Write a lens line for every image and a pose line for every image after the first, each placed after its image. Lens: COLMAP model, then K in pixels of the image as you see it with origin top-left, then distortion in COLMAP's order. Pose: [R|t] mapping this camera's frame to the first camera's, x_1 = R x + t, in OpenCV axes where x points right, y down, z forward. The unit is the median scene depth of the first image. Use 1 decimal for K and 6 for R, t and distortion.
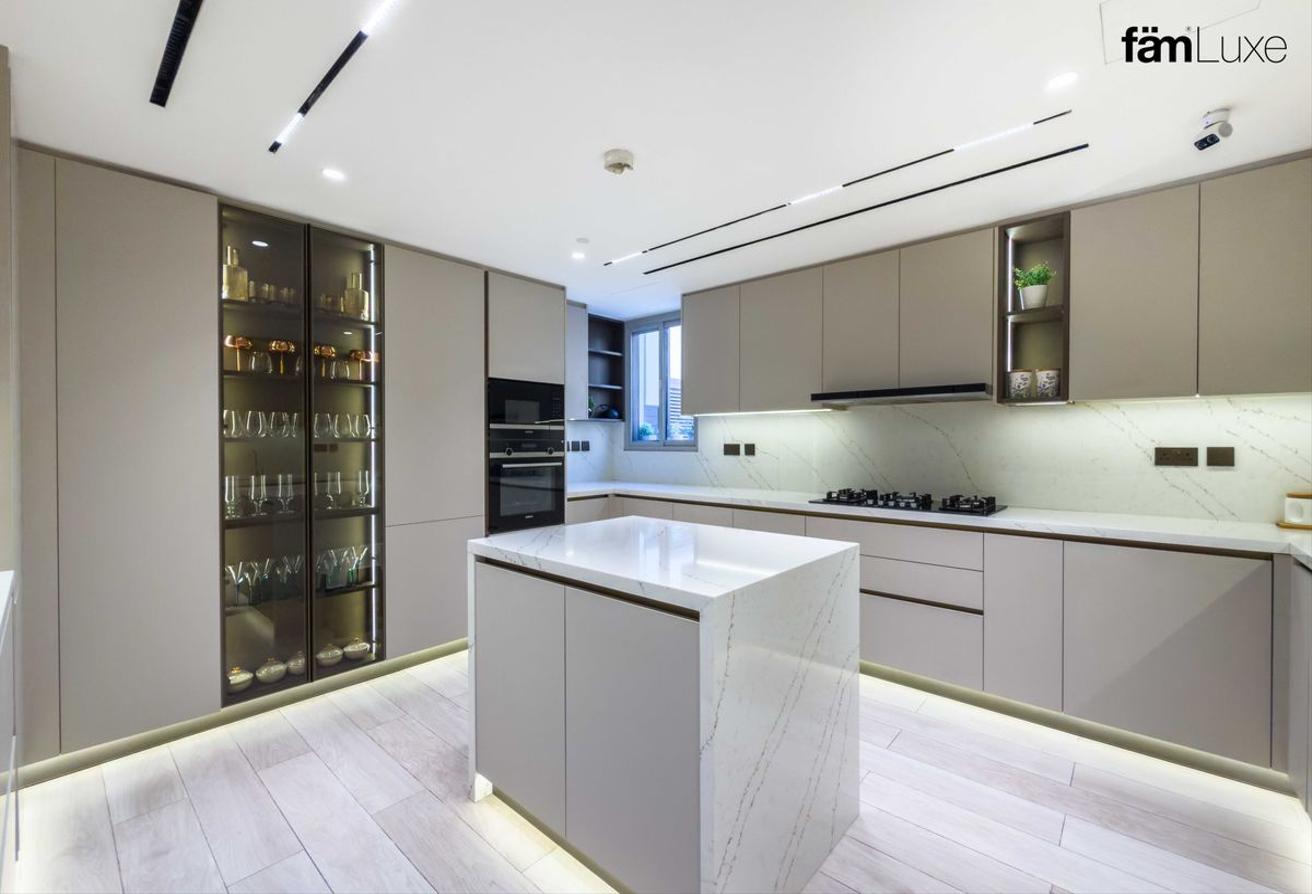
lens RADIAL K [[532.4, 0, 655.5], [0, 532.4, 444.6], [0, 0, 1]] dist [0.001609, -0.000316]
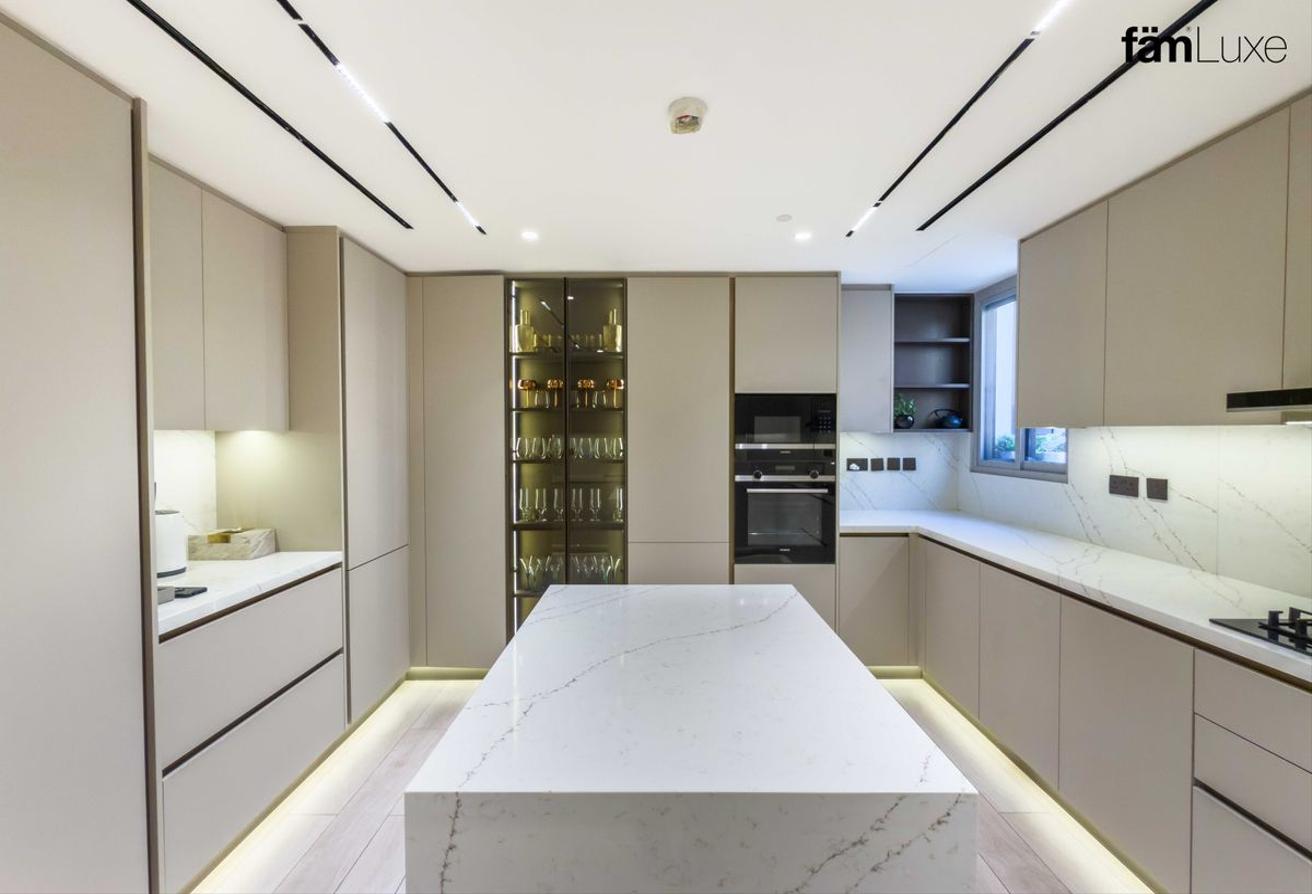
lens RADIAL K [[532.4, 0, 659.5], [0, 532.4, 448.1], [0, 0, 1]] dist [0.001609, -0.000316]
pose [[0.671196, 0.019162, -0.741032, 0.254001], [-0.003154, 0.999731, 0.022995, -0.047370], [0.741273, -0.013097, 0.671076, 0.256916]]
